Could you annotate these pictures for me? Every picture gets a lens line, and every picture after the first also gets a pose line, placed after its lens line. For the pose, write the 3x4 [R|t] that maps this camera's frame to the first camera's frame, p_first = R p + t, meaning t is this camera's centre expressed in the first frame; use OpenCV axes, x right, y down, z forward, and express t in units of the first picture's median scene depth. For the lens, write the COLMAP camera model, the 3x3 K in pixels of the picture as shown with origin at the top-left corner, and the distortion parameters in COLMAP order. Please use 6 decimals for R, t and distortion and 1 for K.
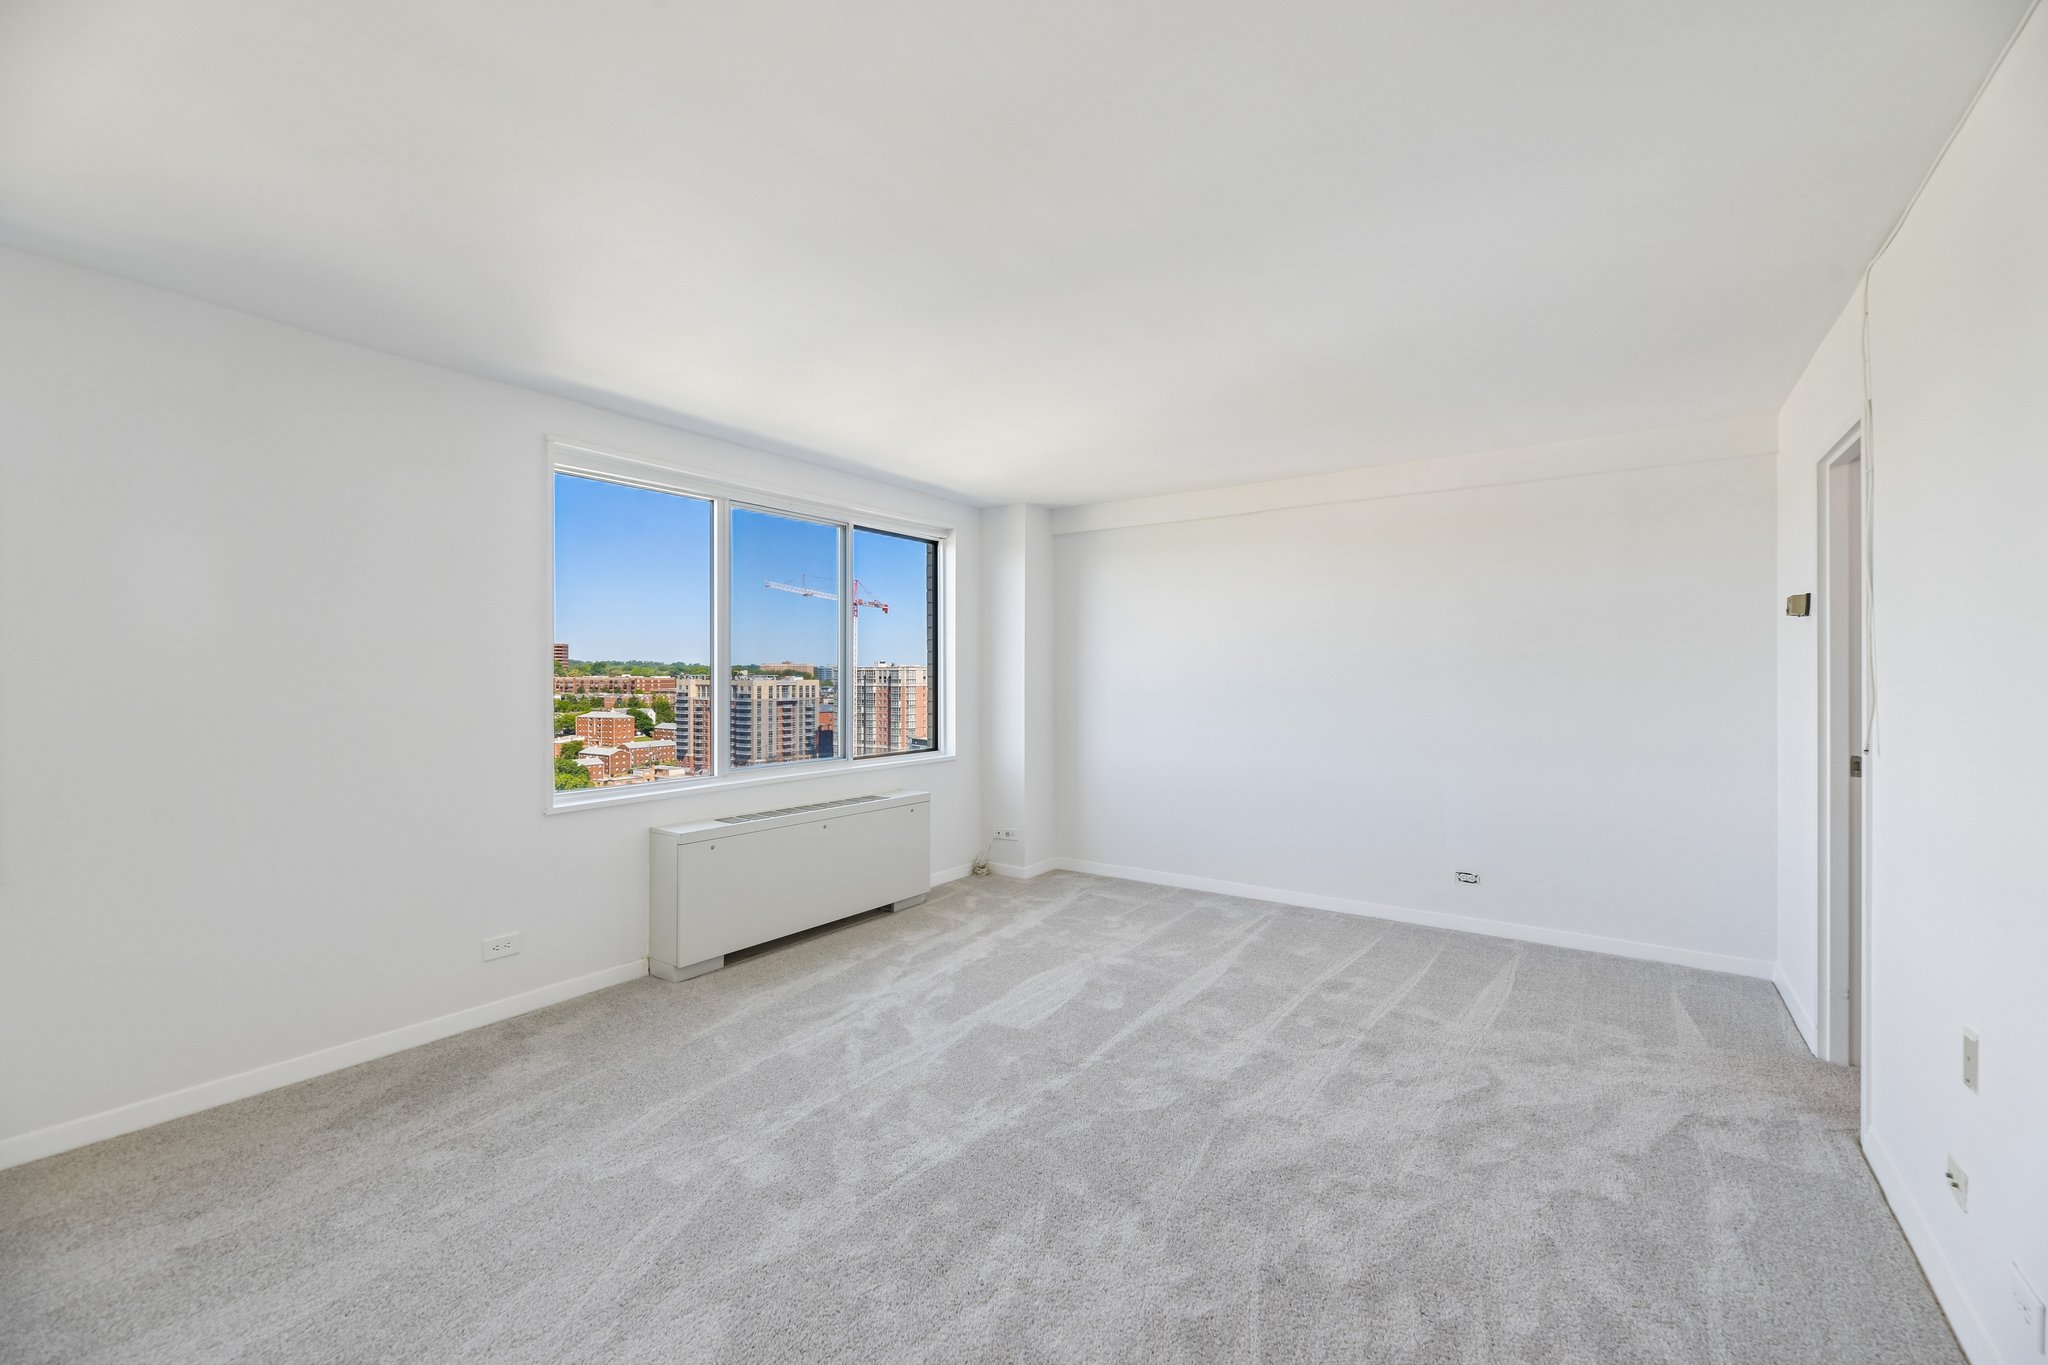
lens RADIAL K [[835.2, 0, 1039.0], [0, 835.2, 677.0], [0, 0, 1]] dist [0.007462, -0.003540]
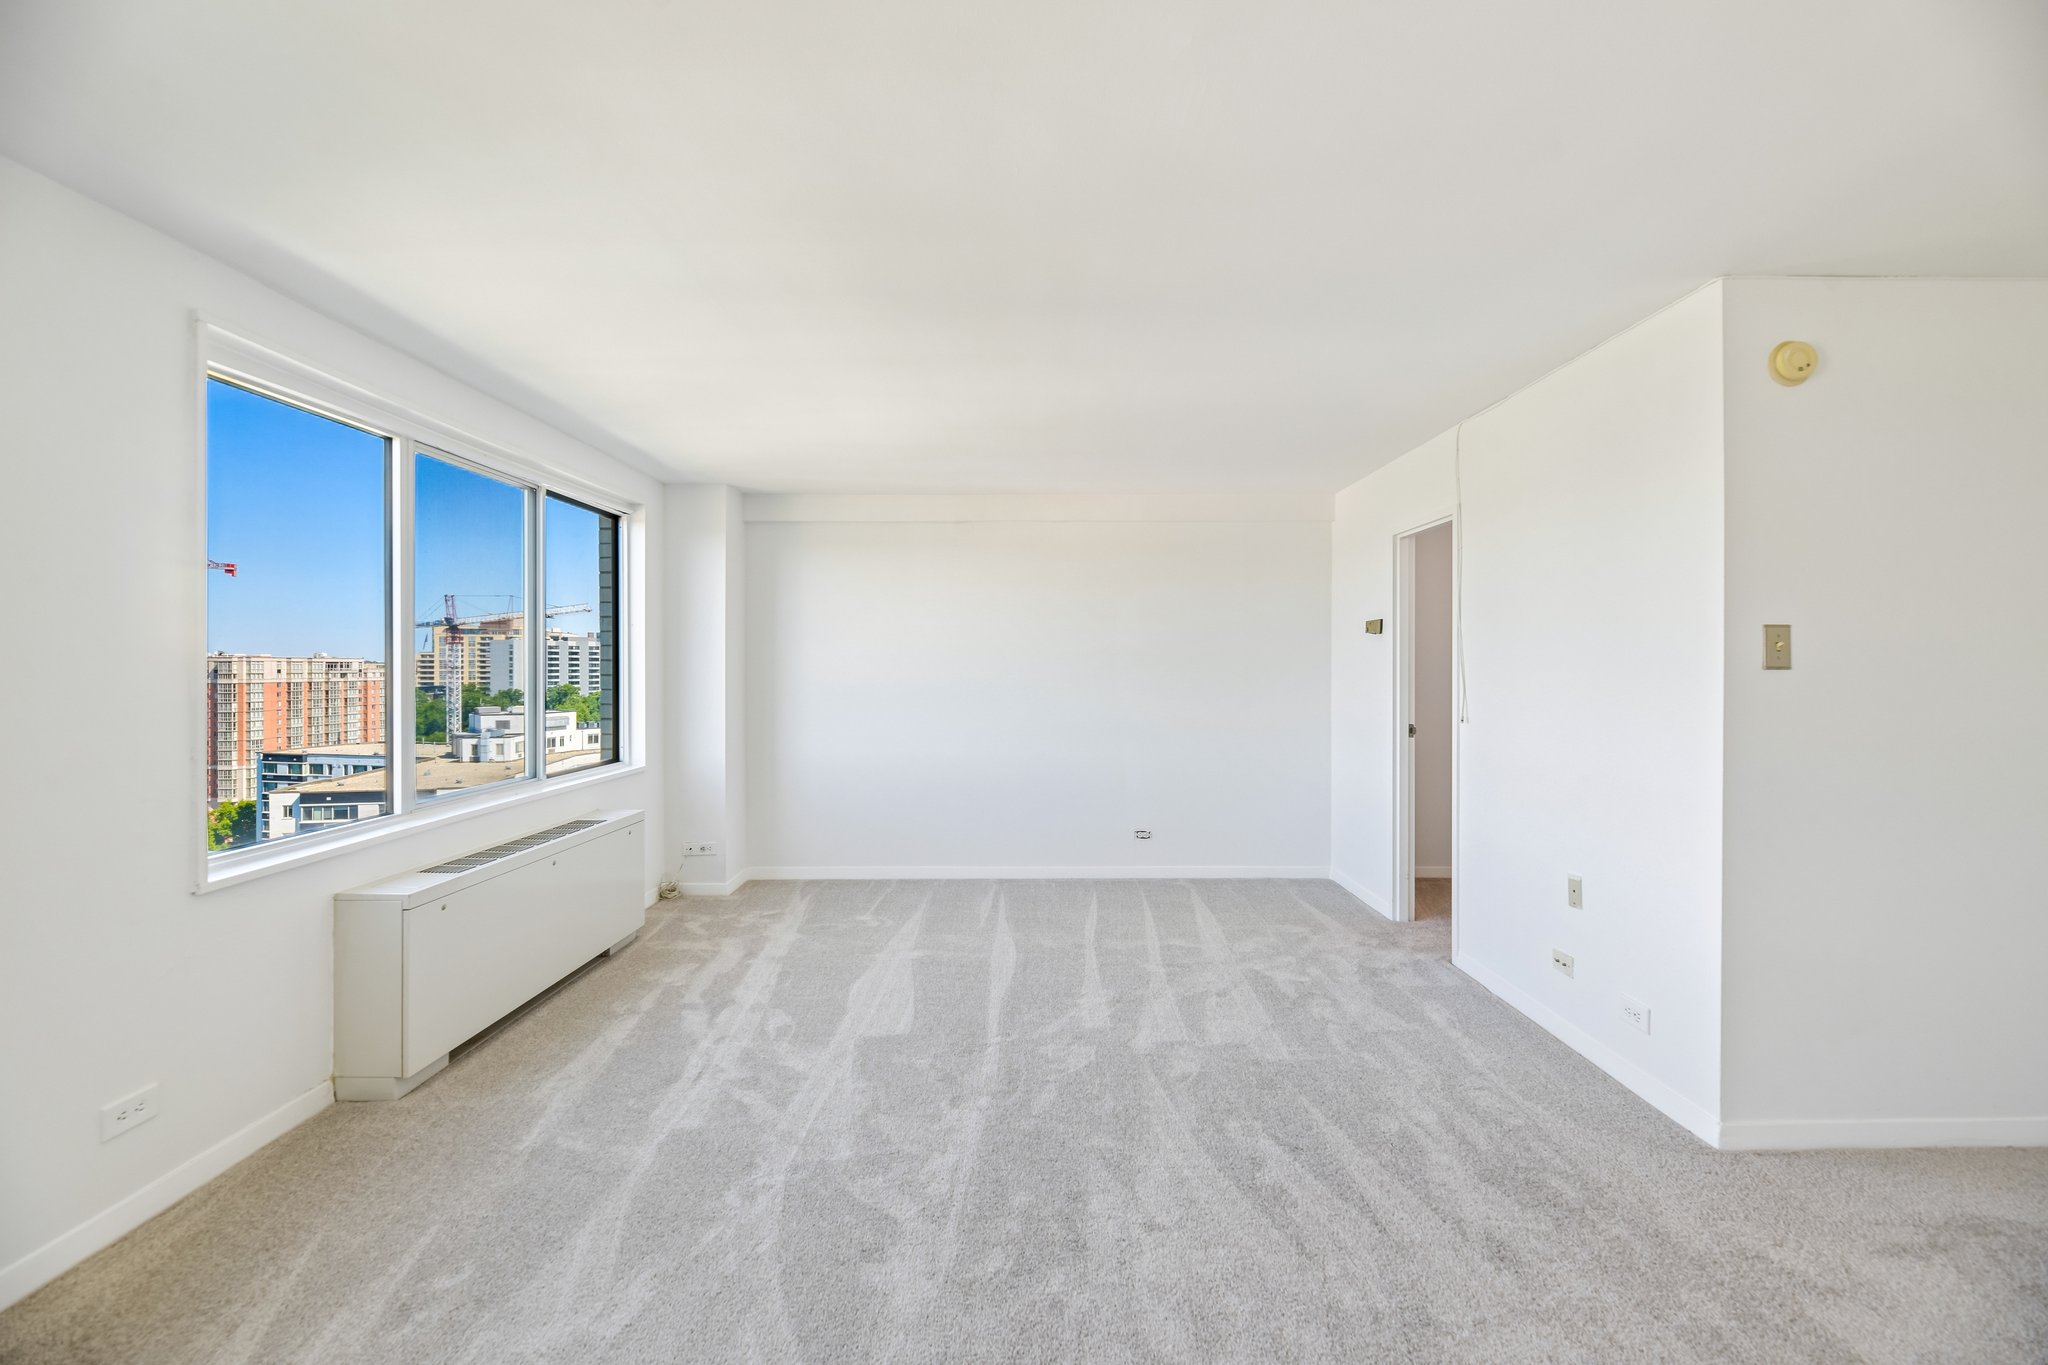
lens RADIAL K [[835.2, 0, 1030.8], [0, 835.2, 670.9], [0, 0, 1]] dist [0.007462, -0.003540]
pose [[0.824515, -0.004011, 0.565826, -0.380855], [0.002518, 0.999991, 0.003420, -0.009309], [-0.565835, -0.001395, 0.824518, 0.083786]]
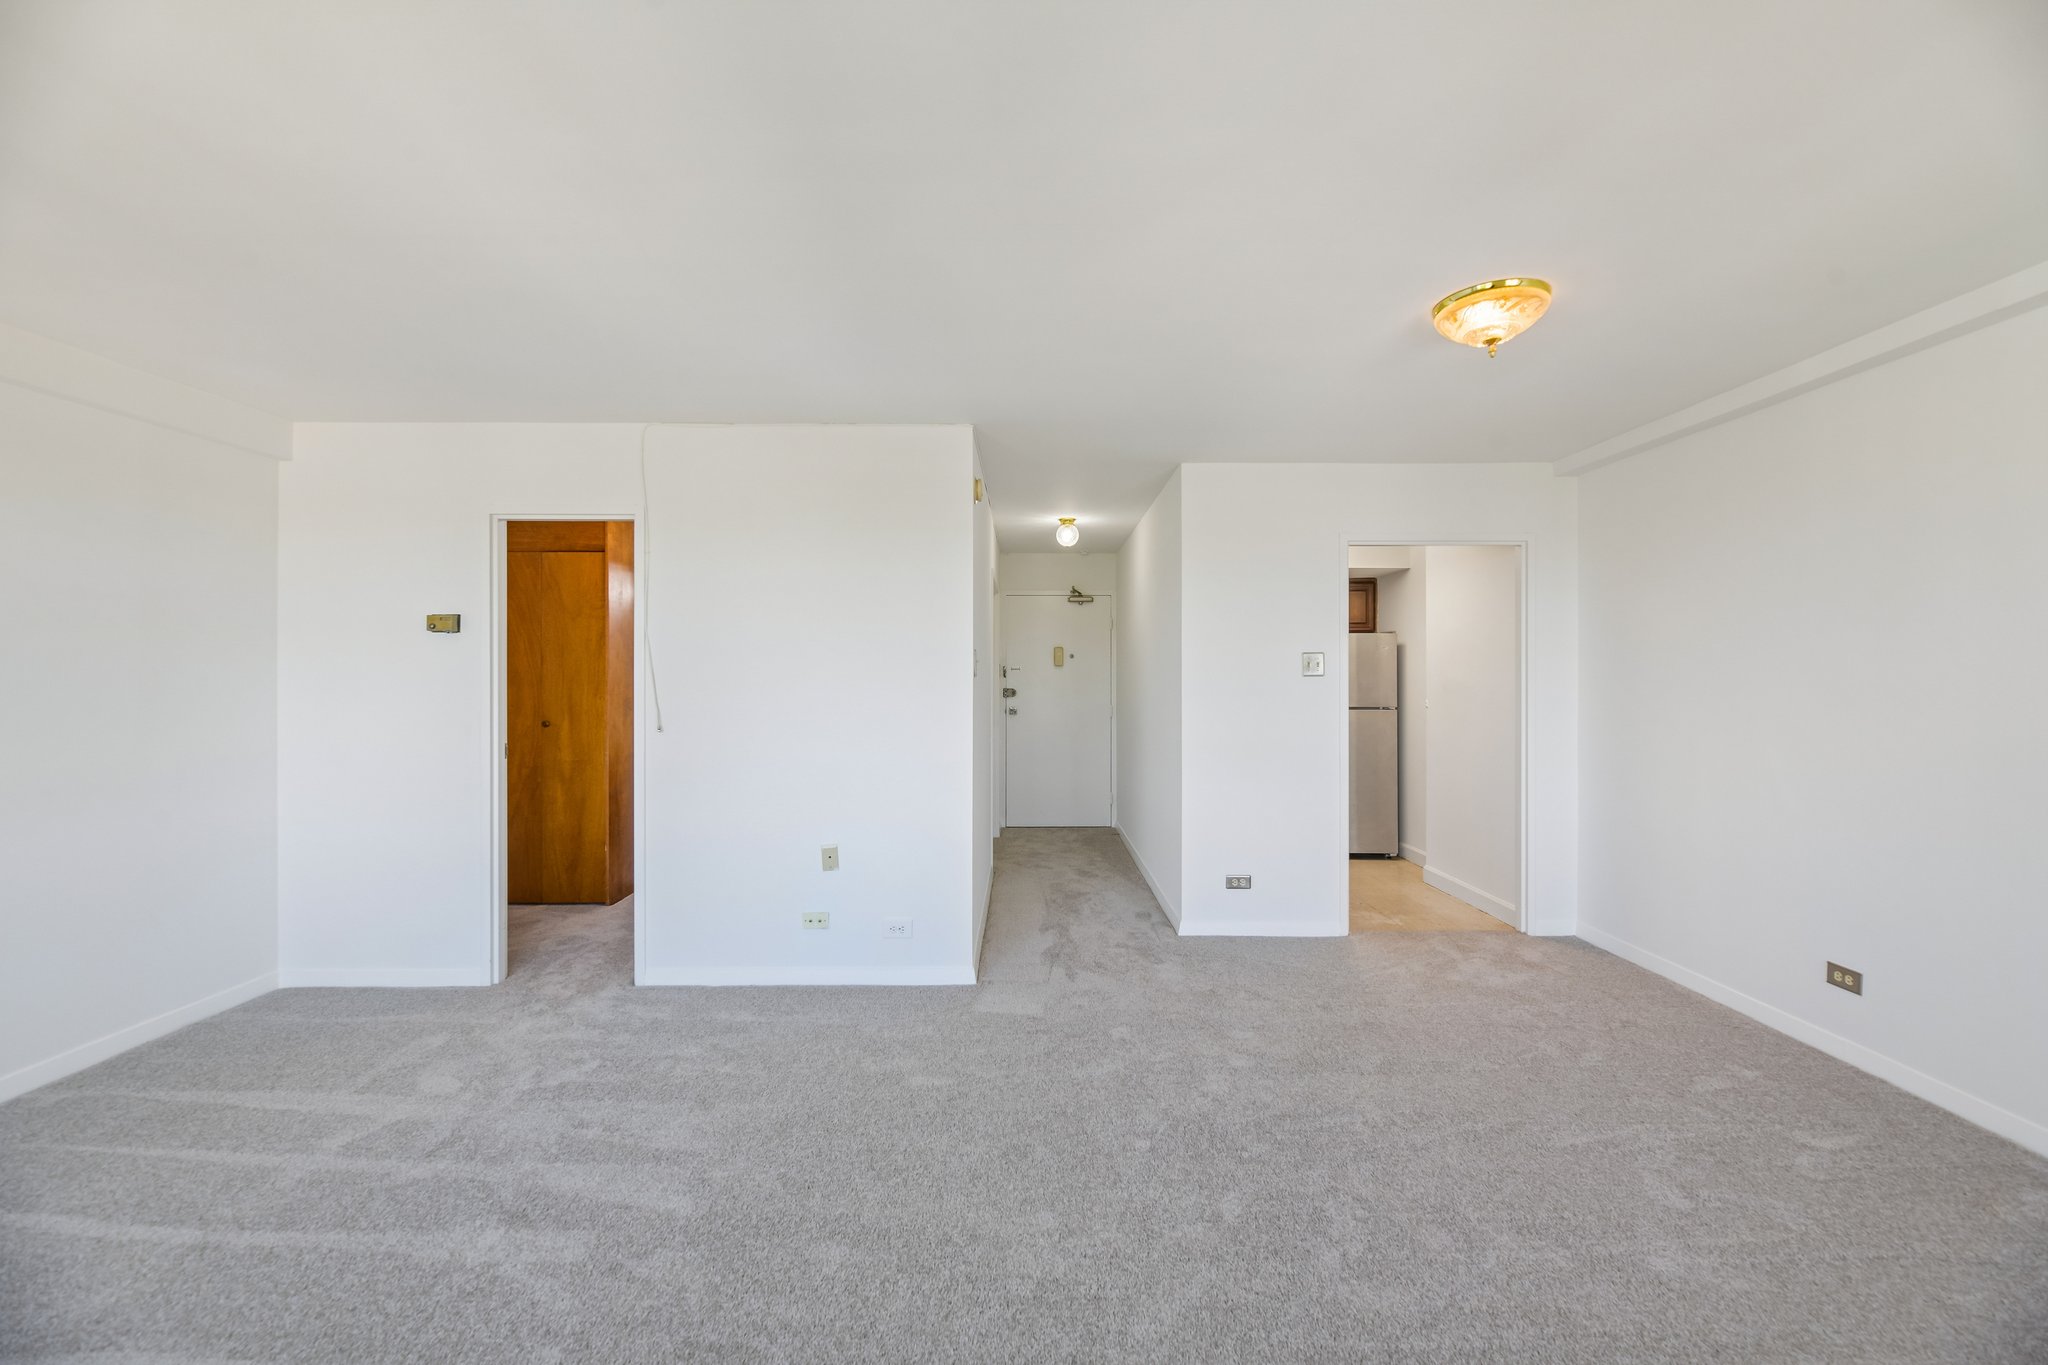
lens RADIAL K [[835.2, 0, 1034.6], [0, 835.2, 687.3], [0, 0, 1]] dist [0.007462, -0.003540]
pose [[-0.570829, -0.007451, 0.821035, -0.443099], [0.002872, 0.999935, 0.011072, -0.005054], [-0.821064, 0.008678, -0.570770, 0.811127]]
